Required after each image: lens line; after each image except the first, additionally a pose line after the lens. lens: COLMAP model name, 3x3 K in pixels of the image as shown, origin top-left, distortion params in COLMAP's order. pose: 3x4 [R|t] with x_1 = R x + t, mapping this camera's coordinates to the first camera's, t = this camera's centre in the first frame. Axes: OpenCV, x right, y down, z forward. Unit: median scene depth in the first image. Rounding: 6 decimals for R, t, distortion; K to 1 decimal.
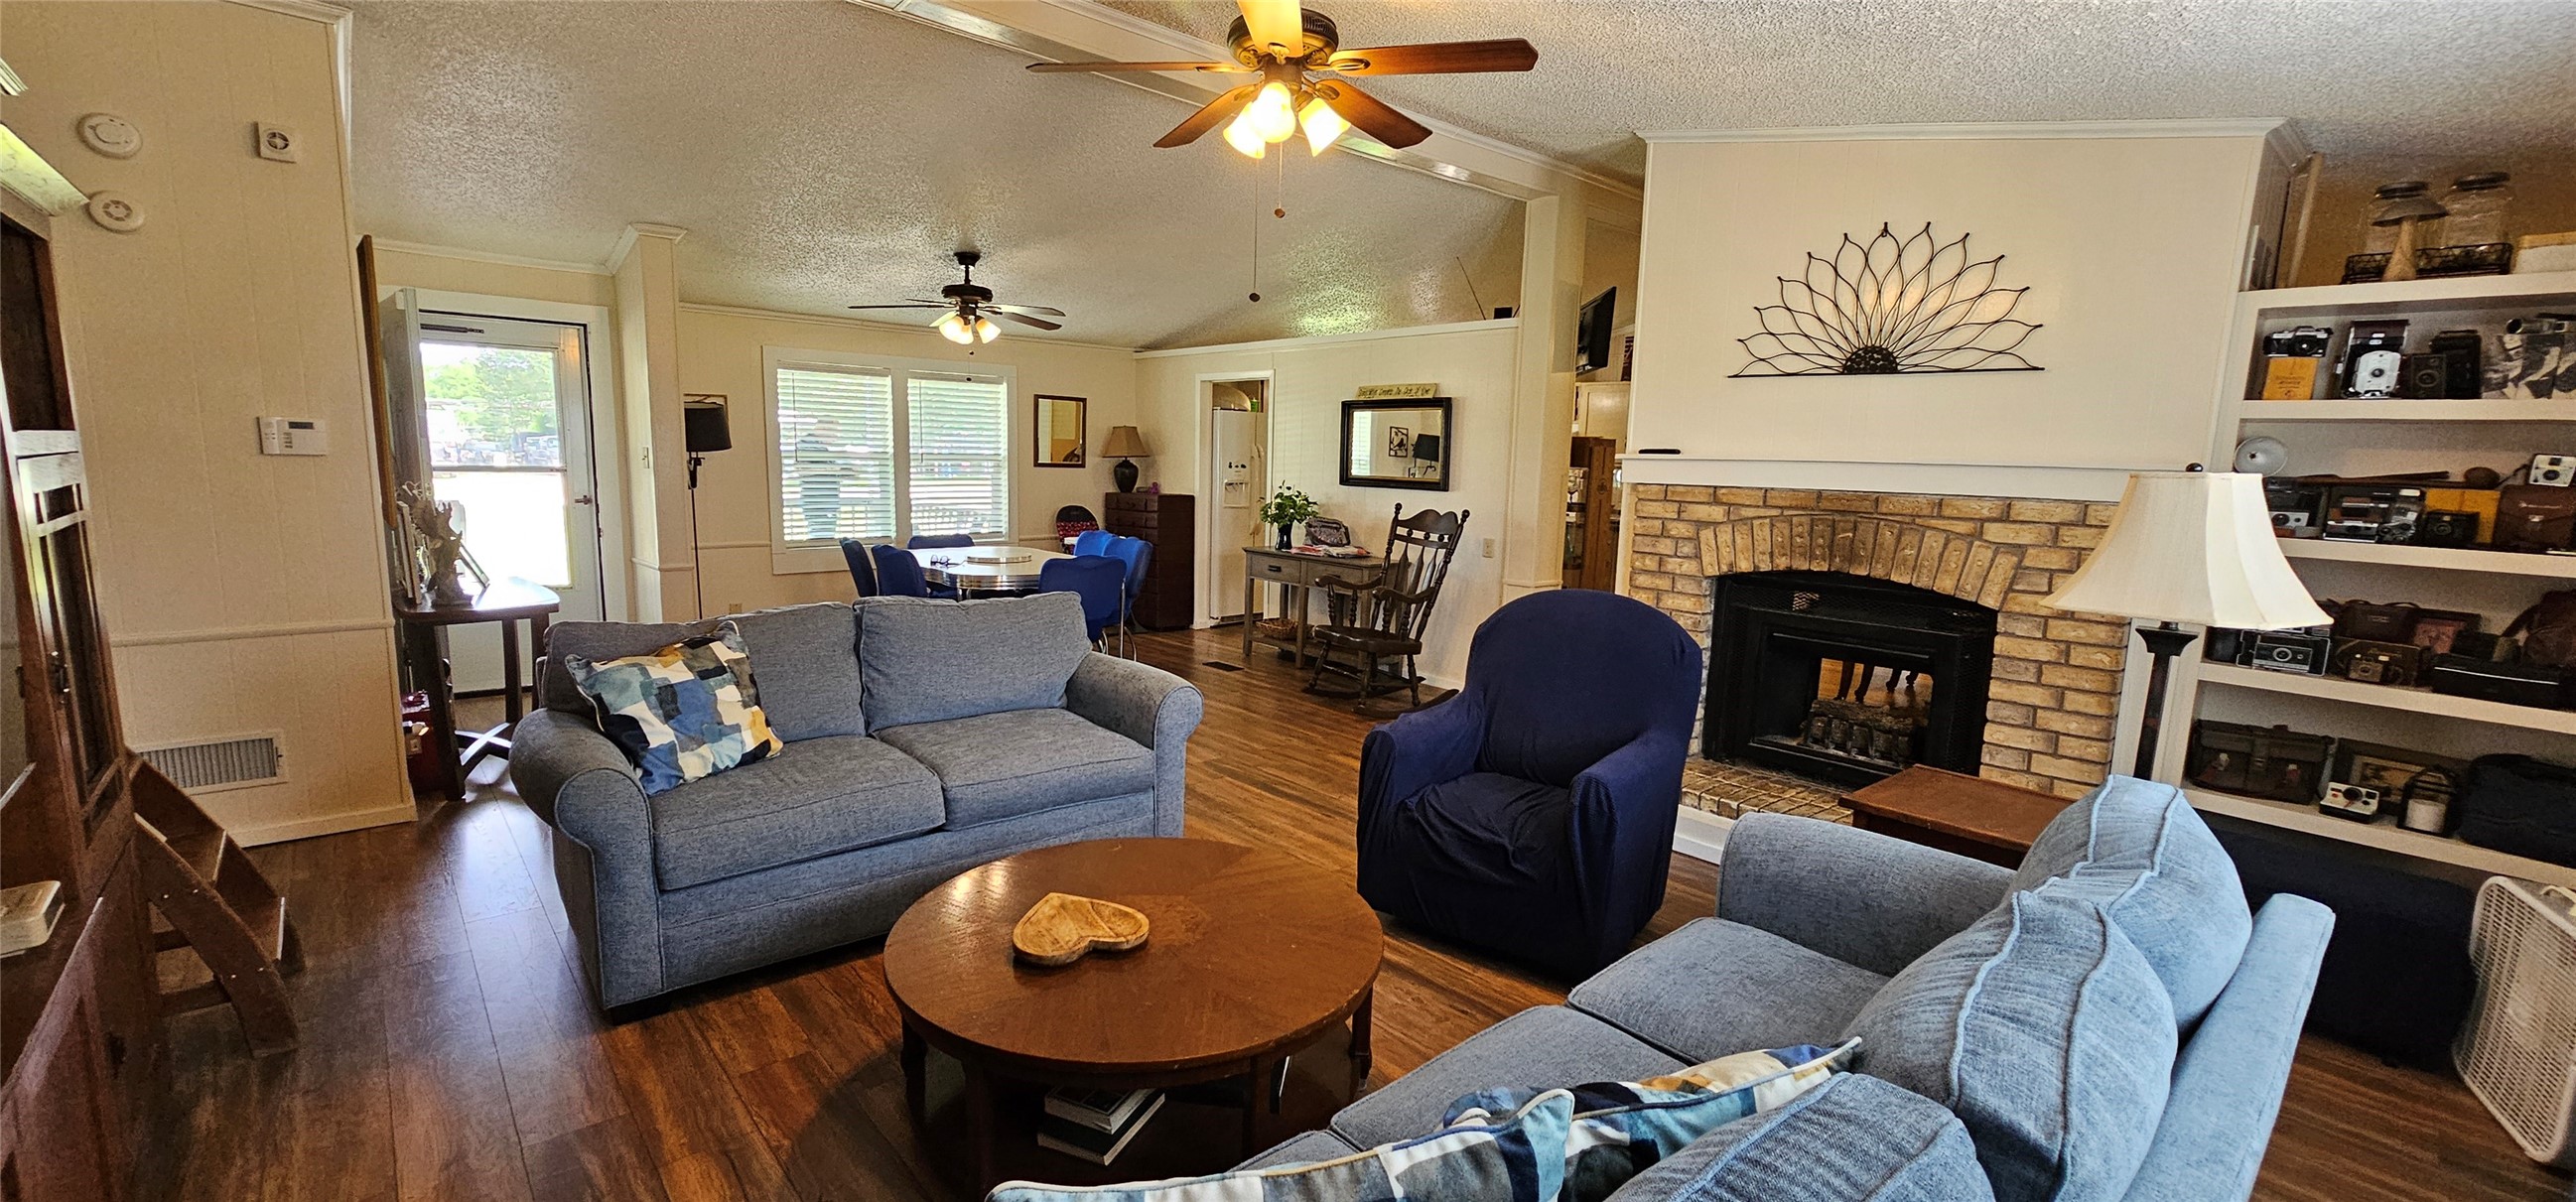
lens RADIAL K [[1055.6, 0, 1279.8], [0, 1055.6, 609.5], [0, 0, 1]] dist [-0.000106, -0.000457]
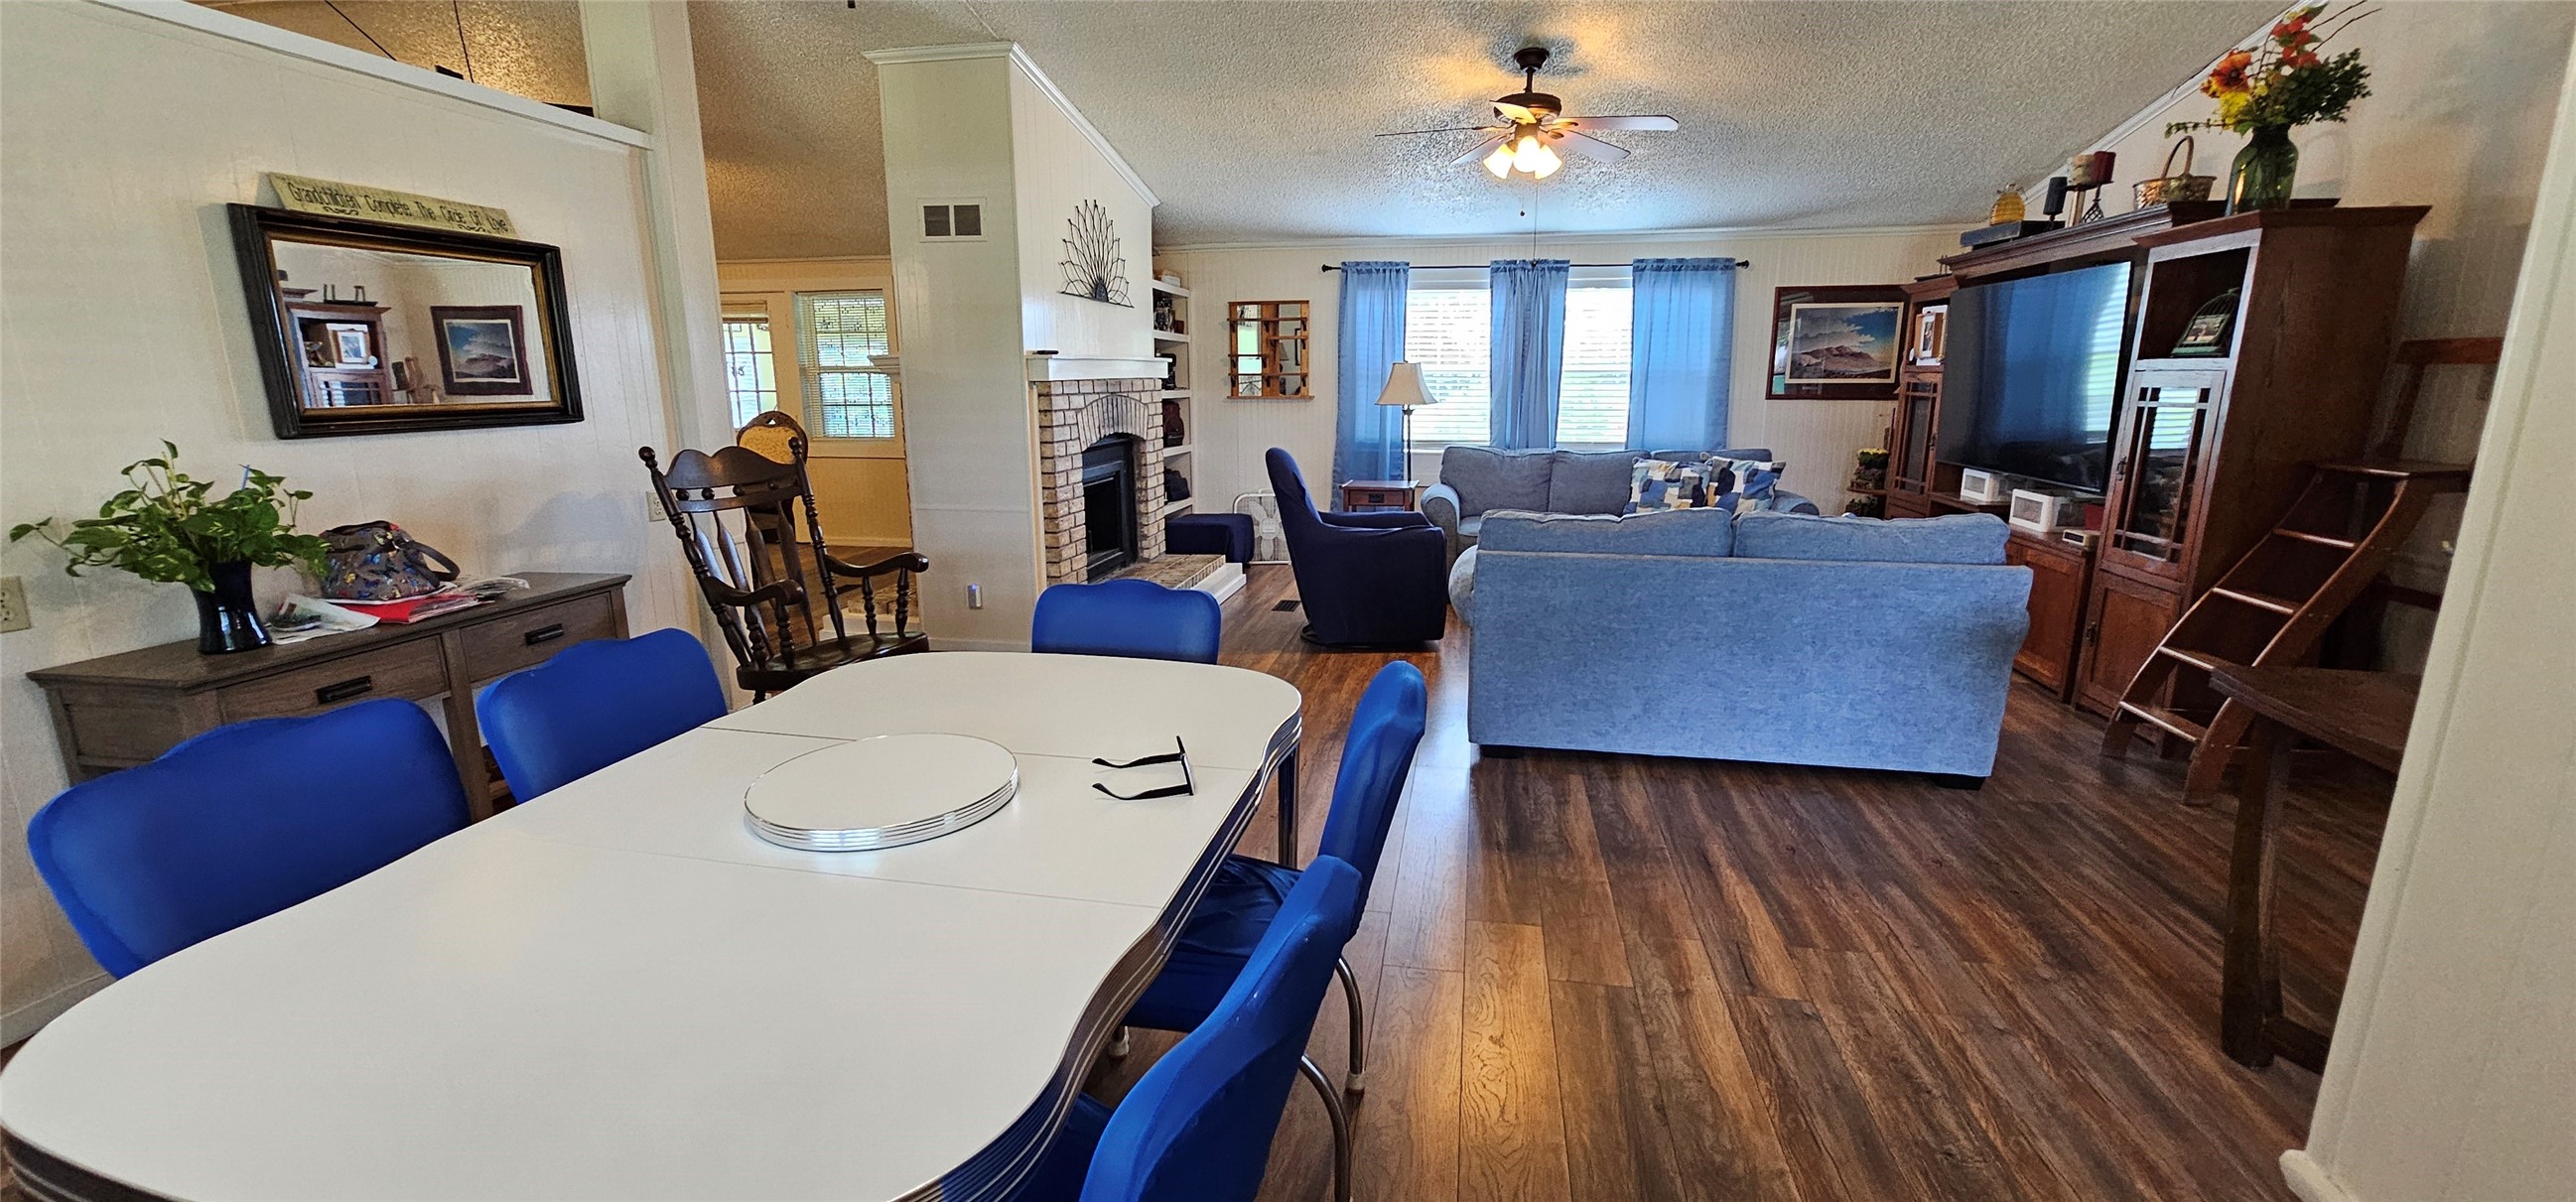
lens RADIAL K [[1055.6, 0, 1279.8], [0, 1055.6, 609.5], [0, 0, 1]] dist [-0.000106, -0.000457]
pose [[-0.611387, -0.200708, 0.765455, -0.508429], [0.100170, 0.939890, 0.326455, -0.163883], [-0.784966, 0.276266, -0.554532, 1.050799]]
